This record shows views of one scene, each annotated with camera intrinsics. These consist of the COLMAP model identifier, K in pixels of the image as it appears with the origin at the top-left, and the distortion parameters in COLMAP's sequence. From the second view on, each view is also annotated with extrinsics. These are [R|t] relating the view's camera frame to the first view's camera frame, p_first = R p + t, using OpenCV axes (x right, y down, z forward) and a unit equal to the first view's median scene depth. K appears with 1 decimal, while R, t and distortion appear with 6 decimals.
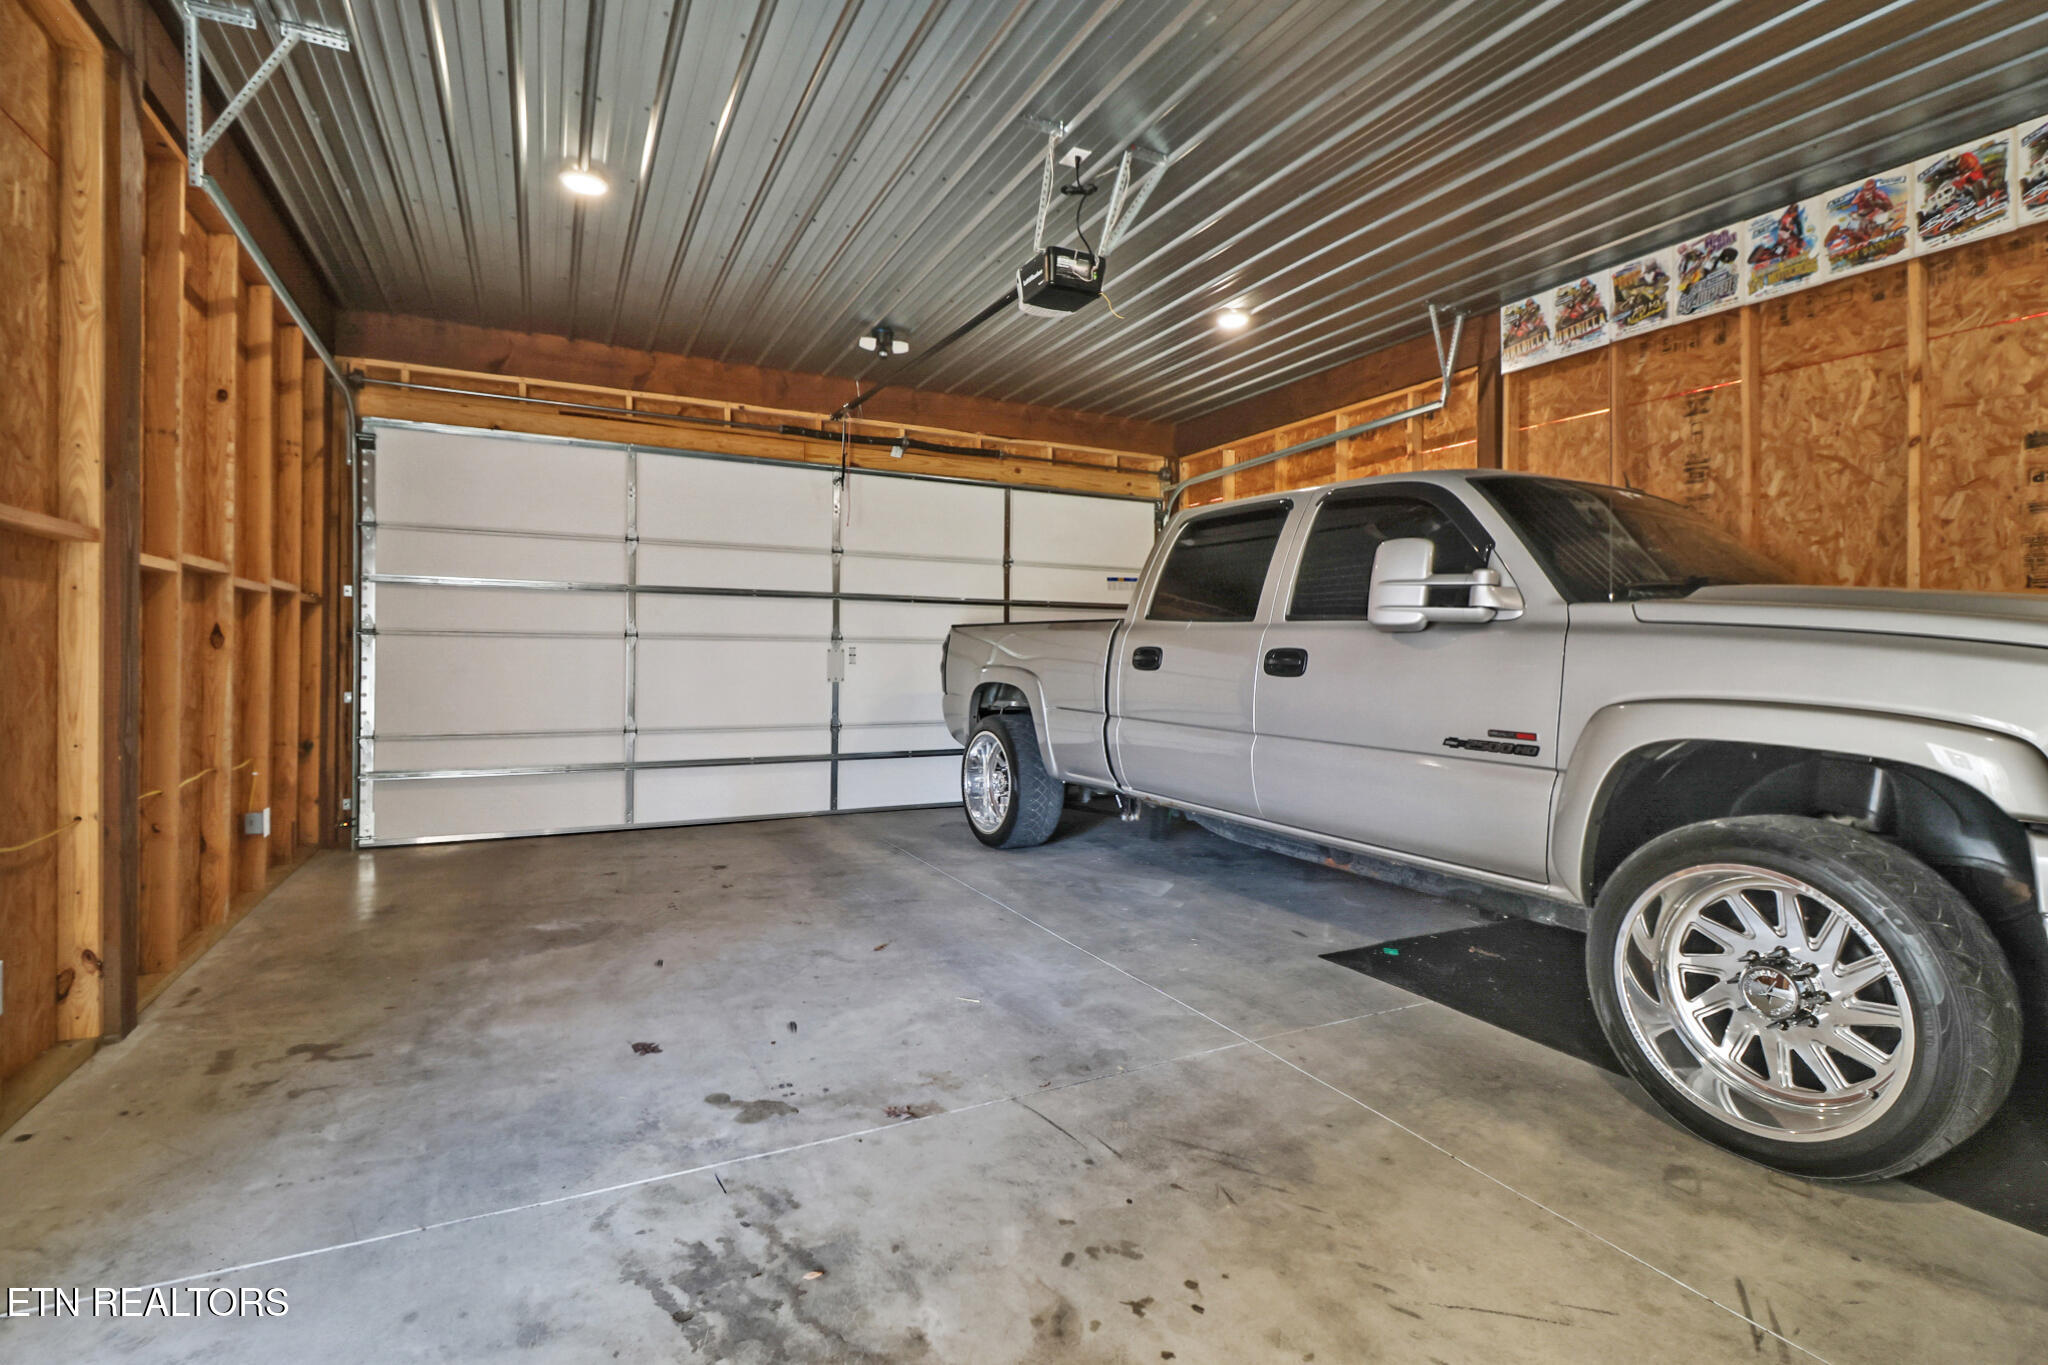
lens RADIAL K [[954.8, 0, 1038.5], [0, 954.8, 654.9], [0, 0, 1]] dist [0.000966, -0.014682]
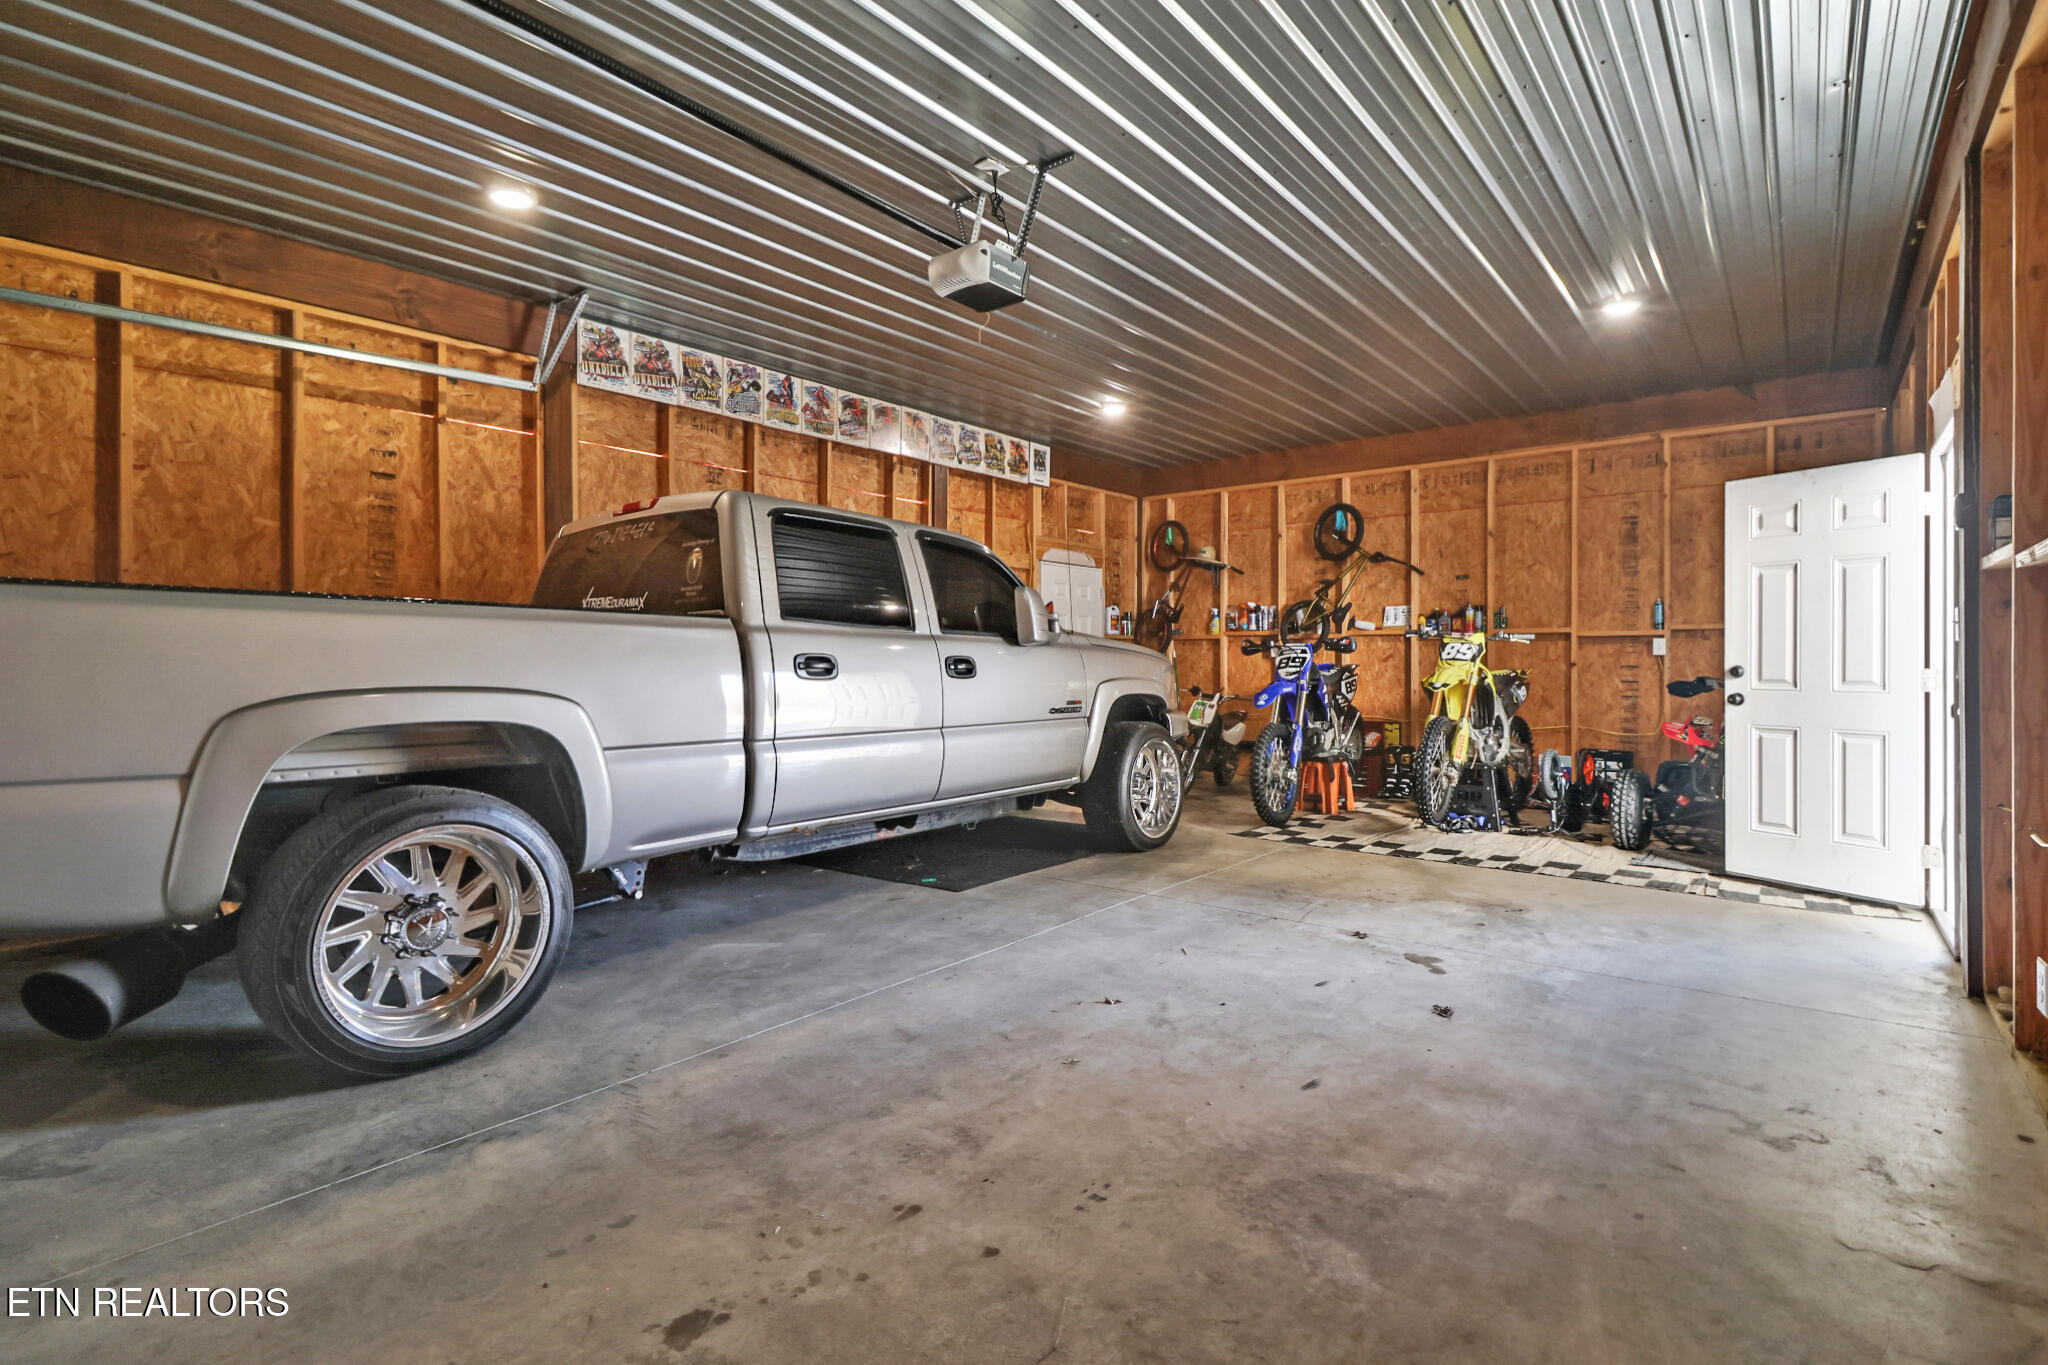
lens RADIAL K [[963.0, 0, 1027.9], [0, 963.0, 656.1], [0, 0, 1]] dist [-0.030762, -0.000300]
pose [[-0.400078, 0.002311, 0.916478, -0.906408], [-0.001351, 0.999994, -0.003111, -0.001438], [-0.916480, -0.002483, -0.400072, 1.380095]]
